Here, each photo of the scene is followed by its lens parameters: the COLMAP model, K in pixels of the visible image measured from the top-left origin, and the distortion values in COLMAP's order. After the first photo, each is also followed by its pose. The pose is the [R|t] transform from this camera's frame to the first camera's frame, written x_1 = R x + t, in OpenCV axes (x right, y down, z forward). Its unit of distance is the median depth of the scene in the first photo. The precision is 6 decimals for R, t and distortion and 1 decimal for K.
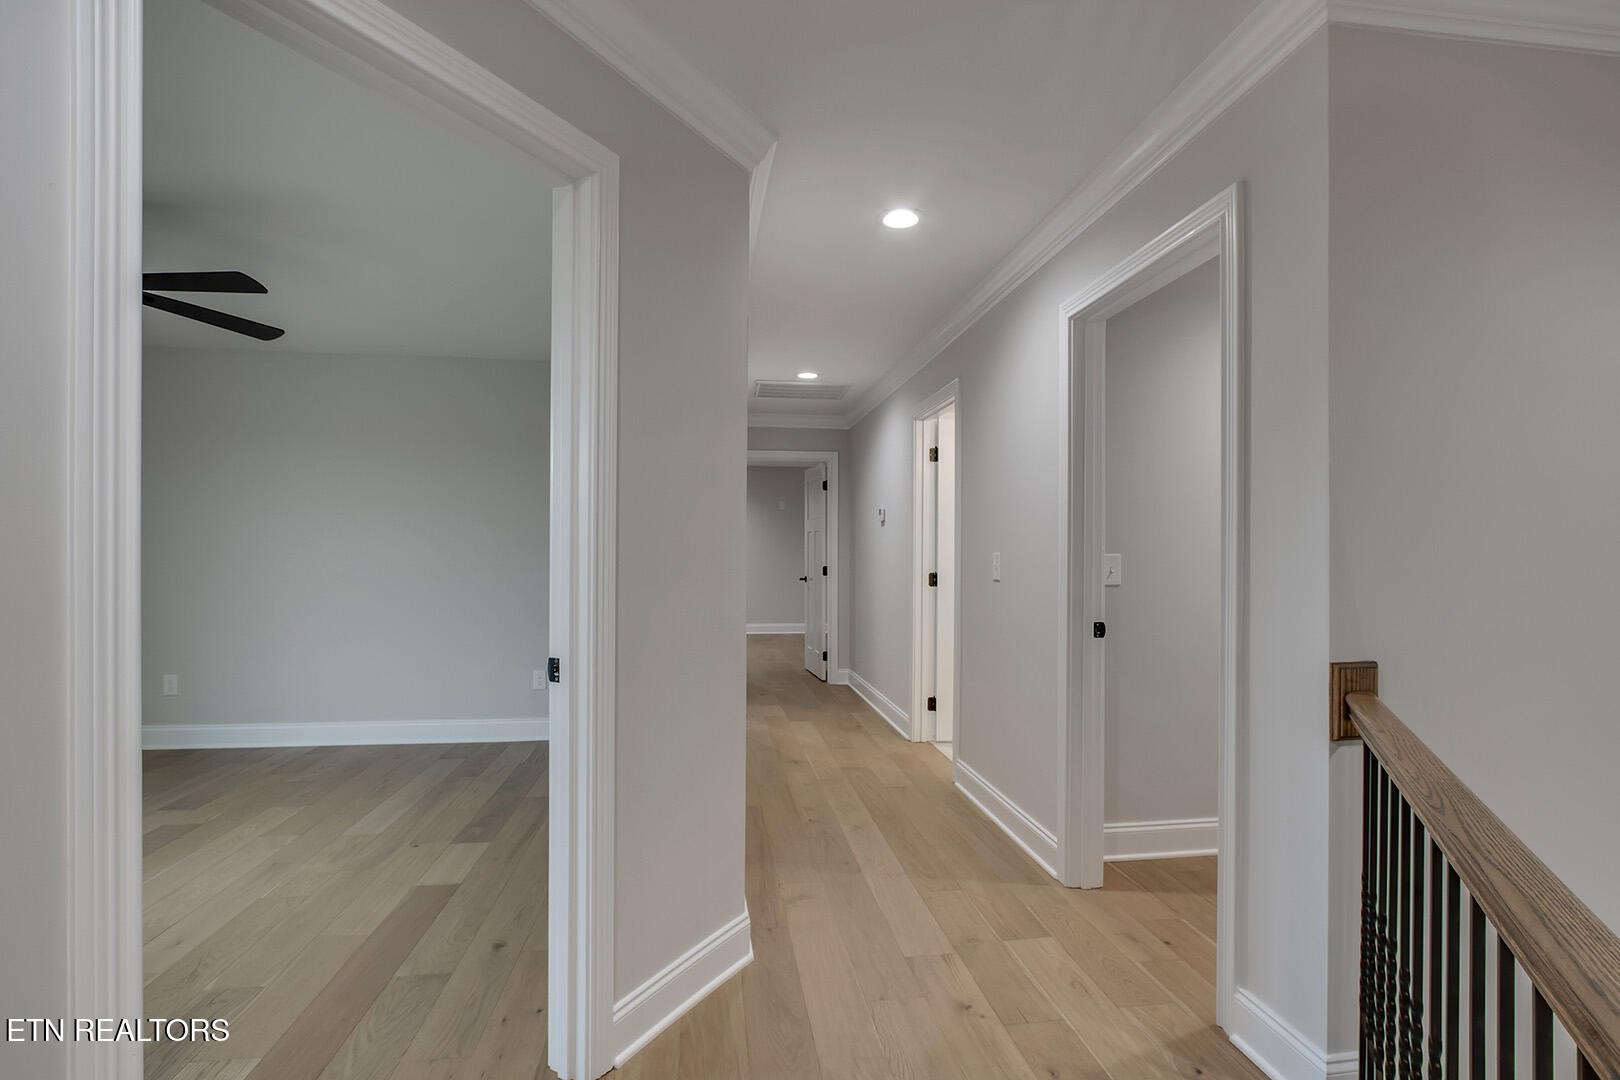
lens RADIAL K [[746.3, 0, 811.5], [0, 746.3, 554.2], [0, 0, 1]] dist [-0.020385, 0.001859]
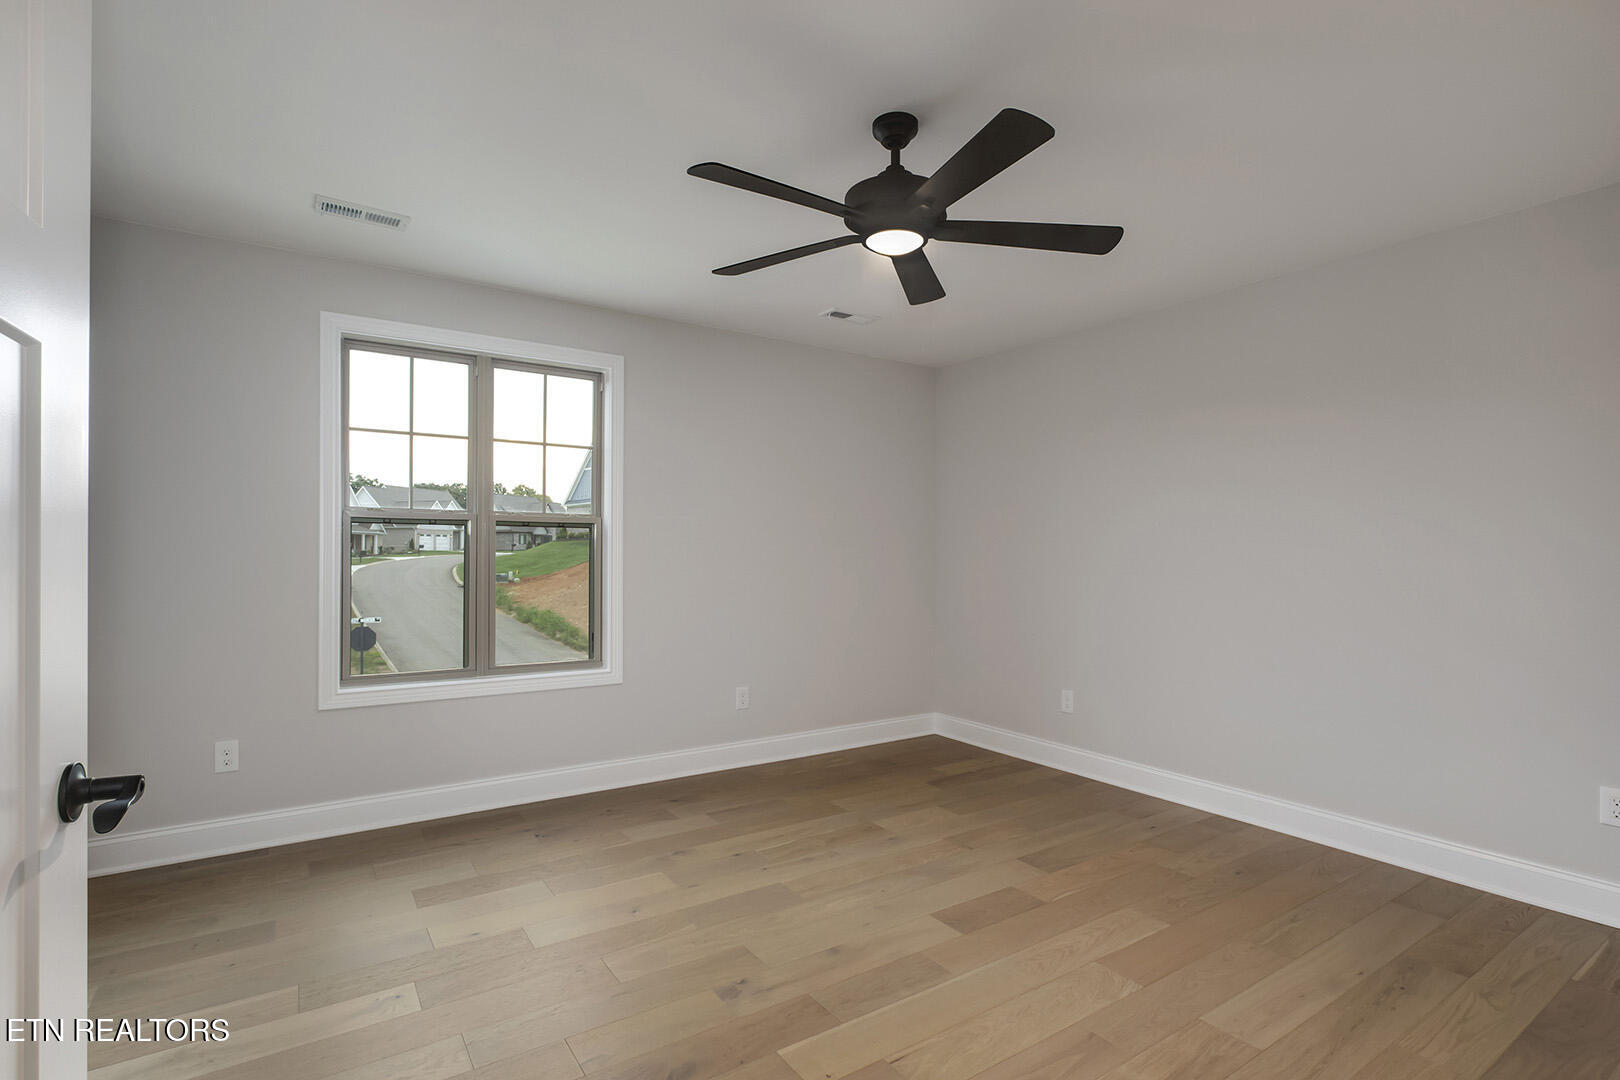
lens RADIAL K [[746.3, 0, 811.5], [0, 746.3, 554.2], [0, 0, 1]] dist [-0.020385, 0.001859]
pose [[0.408778, -0.002533, -0.912630, -0.184787], [-0.003293, 0.999986, -0.004250, -0.002147], [0.912628, 0.004743, 0.408764, 0.399527]]
